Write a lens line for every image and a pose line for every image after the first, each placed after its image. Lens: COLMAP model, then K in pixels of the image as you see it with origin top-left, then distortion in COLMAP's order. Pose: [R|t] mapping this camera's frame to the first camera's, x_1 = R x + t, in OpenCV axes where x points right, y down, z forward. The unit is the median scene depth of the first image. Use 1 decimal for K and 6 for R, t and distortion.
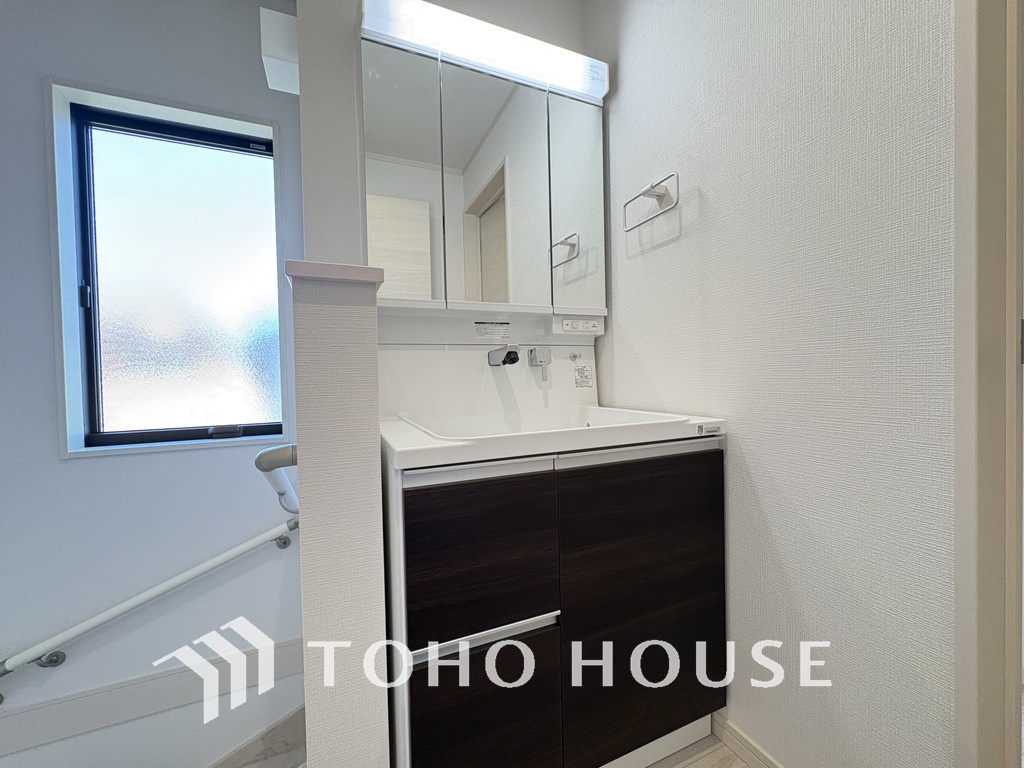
lens RADIAL K [[409.7, 0, 510.6], [0, 409.7, 382.3], [0, 0, 1]] dist [0.000092, 0.000965]
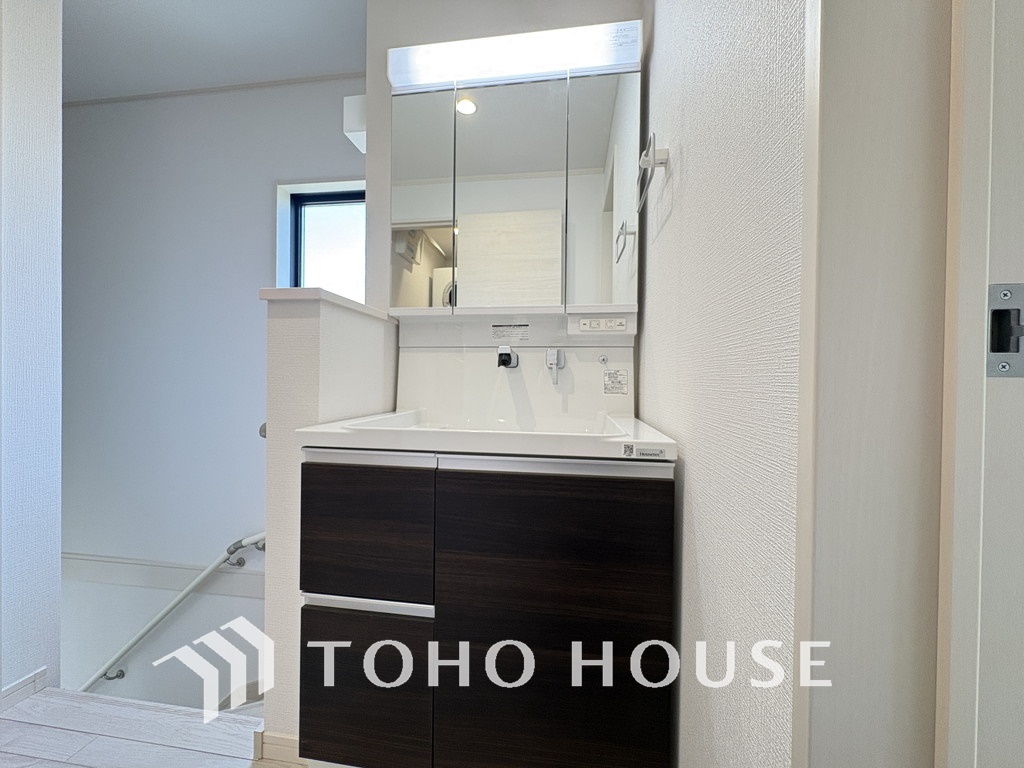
lens RADIAL K [[409.7, 0, 507.7], [0, 409.7, 382.2], [0, 0, 1]] dist [0.000092, 0.000965]
pose [[0.848626, 0.036214, -0.527753, 0.481499], [-0.039879, 0.999195, 0.004438, -0.008242], [0.527489, 0.017280, 0.849386, 0.132435]]
